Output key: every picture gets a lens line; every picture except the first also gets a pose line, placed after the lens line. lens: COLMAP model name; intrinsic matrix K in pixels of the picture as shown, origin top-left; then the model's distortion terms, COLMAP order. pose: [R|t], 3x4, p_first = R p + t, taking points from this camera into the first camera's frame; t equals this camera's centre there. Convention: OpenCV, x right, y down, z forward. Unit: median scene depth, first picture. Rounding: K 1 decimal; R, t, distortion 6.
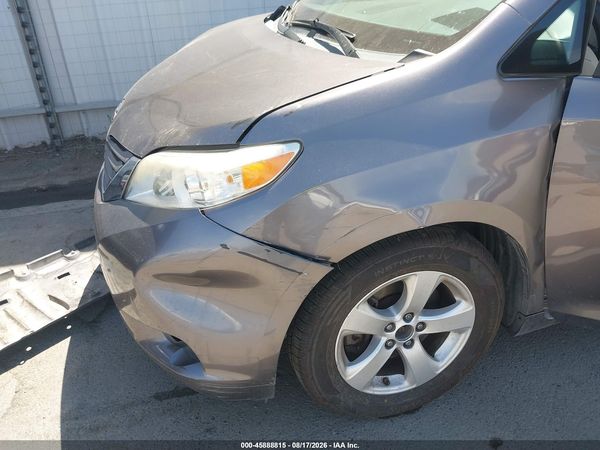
lens RADIAL K [[490.3, 0, 281.9], [0, 490.3, 224.9], [0, 0, 1]] dist [0.021657, -0.048515]
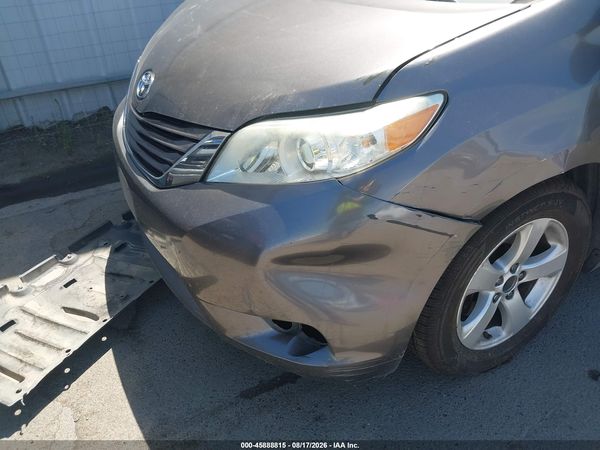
lens RADIAL K [[490.3, 0, 285.1], [0, 490.3, 228.9], [0, 0, 1]] dist [0.021657, -0.048515]
pose [[0.973635, -0.126545, 0.189793, -0.369132], [0.115927, 0.991057, 0.066084, -0.009930], [-0.196458, -0.042340, 0.979598, 0.119638]]
